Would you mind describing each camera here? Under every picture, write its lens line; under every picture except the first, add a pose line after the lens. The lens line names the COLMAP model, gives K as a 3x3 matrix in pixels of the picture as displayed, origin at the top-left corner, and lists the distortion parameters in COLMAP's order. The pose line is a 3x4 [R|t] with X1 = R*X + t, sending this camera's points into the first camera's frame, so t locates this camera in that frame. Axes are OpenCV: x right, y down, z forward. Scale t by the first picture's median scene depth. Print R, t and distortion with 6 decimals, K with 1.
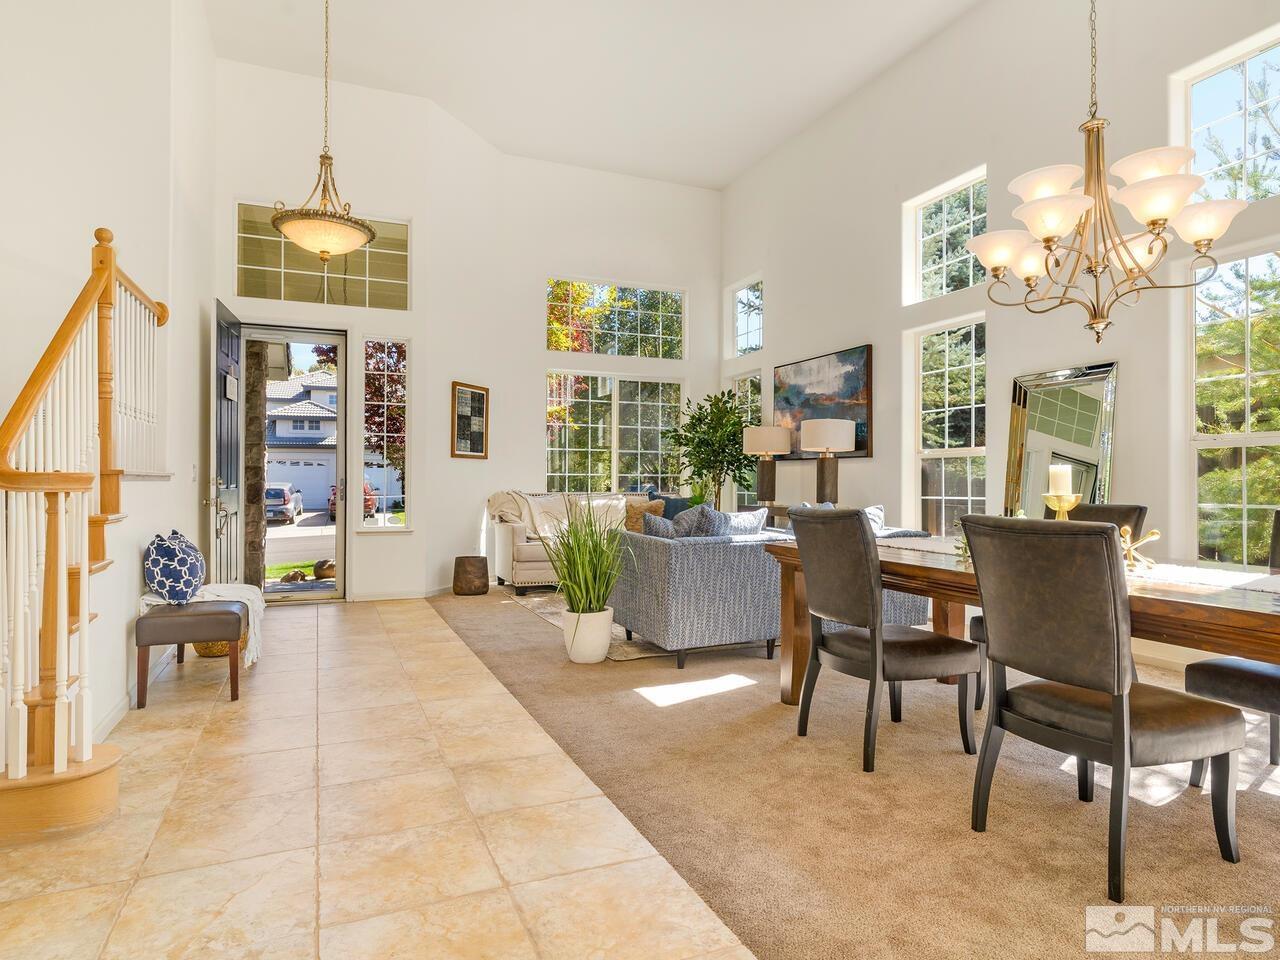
lens RADIAL K [[749.5, 0, 638.7], [0, 749.5, 480.9], [0, 0, 1]] dist [-0.001990, 0.003481]
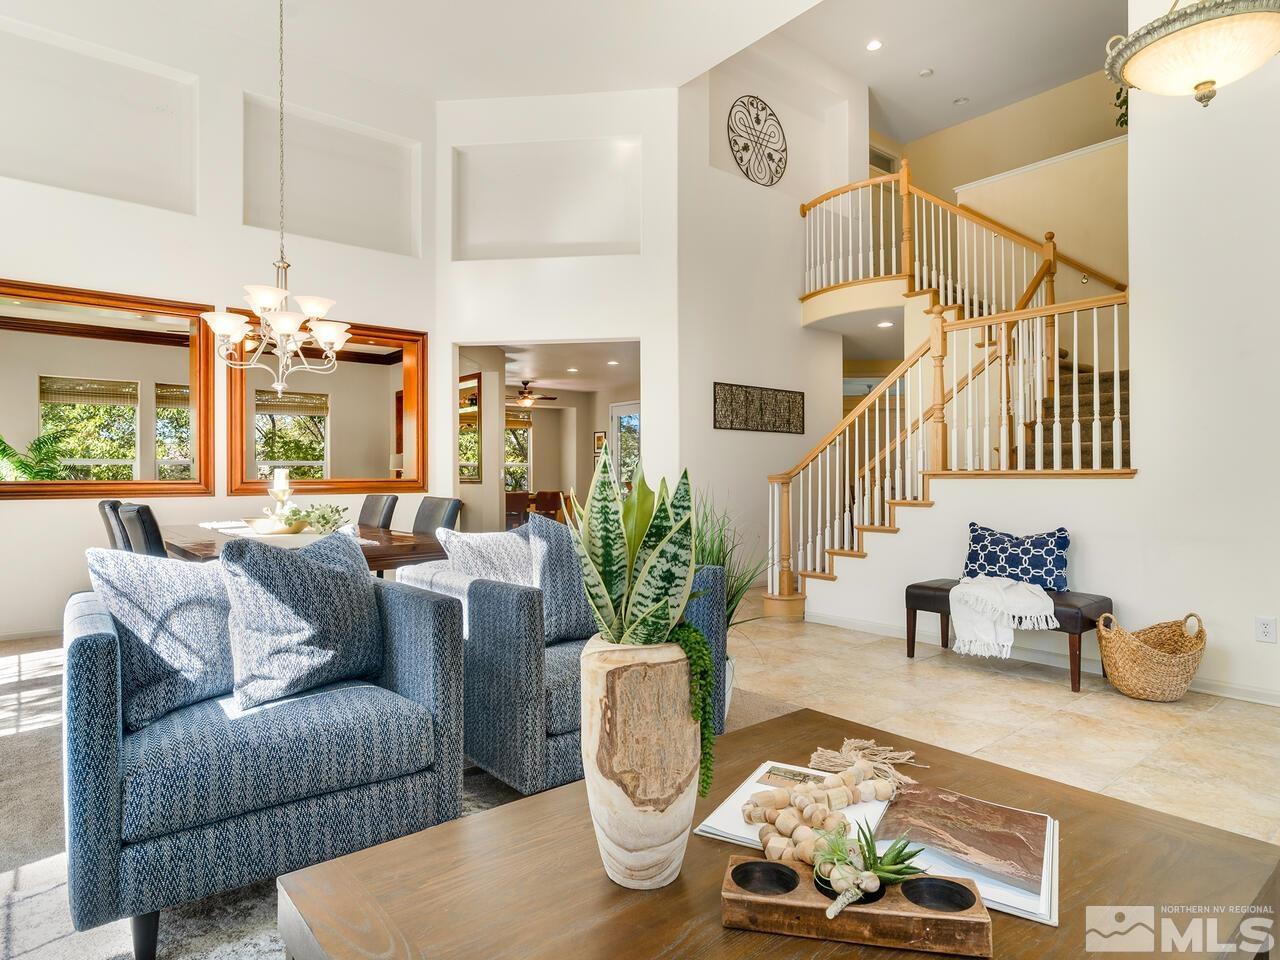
lens RADIAL K [[749.5, 0, 643.5], [0, 749.5, 473.8], [0, 0, 1]] dist [-0.001990, 0.003481]
pose [[-0.957522, 0.003186, -0.288342, 0.129249], [0.004199, 0.999987, -0.002892, -0.003161], [0.288329, -0.003980, -0.957523, 1.125871]]
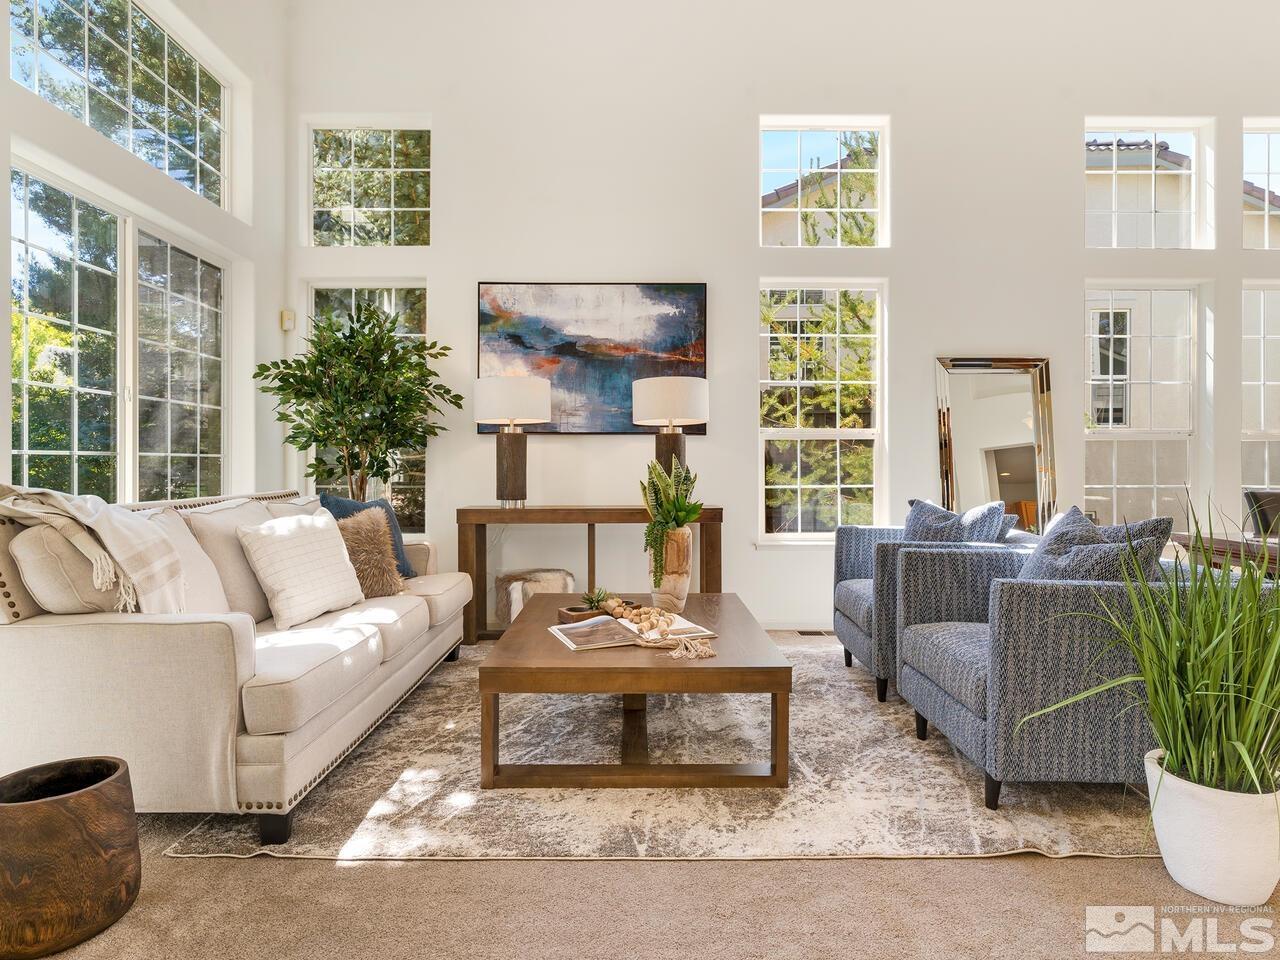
lens RADIAL K [[749.5, 0, 636.3], [0, 749.5, 470.0], [0, 0, 1]] dist [-0.001990, 0.003481]
pose [[0.382860, -0.011170, 0.923739, -0.402404], [-0.001078, 0.999921, 0.012538, -0.006582], [-0.923806, -0.005796, 0.382818, 0.770126]]
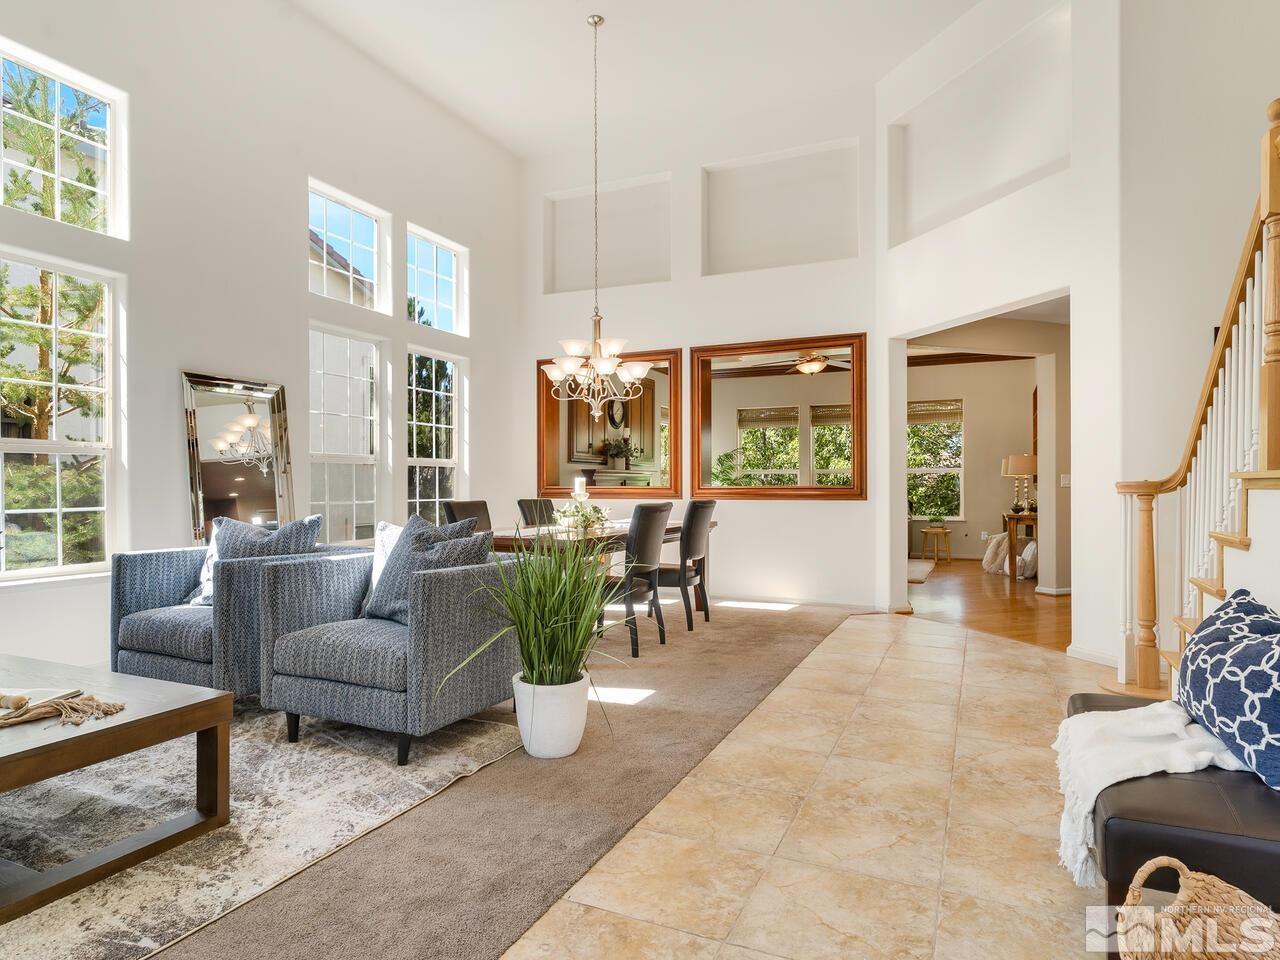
lens RADIAL K [[749.5, 0, 640.8], [0, 749.5, 492.7], [0, 0, 1]] dist [-0.001990, 0.003481]
pose [[-0.673152, -0.006569, 0.739475, -0.415993], [0.000278, 0.999958, 0.009136, -0.000625], [-0.739504, 0.006356, -0.673122, 0.932957]]
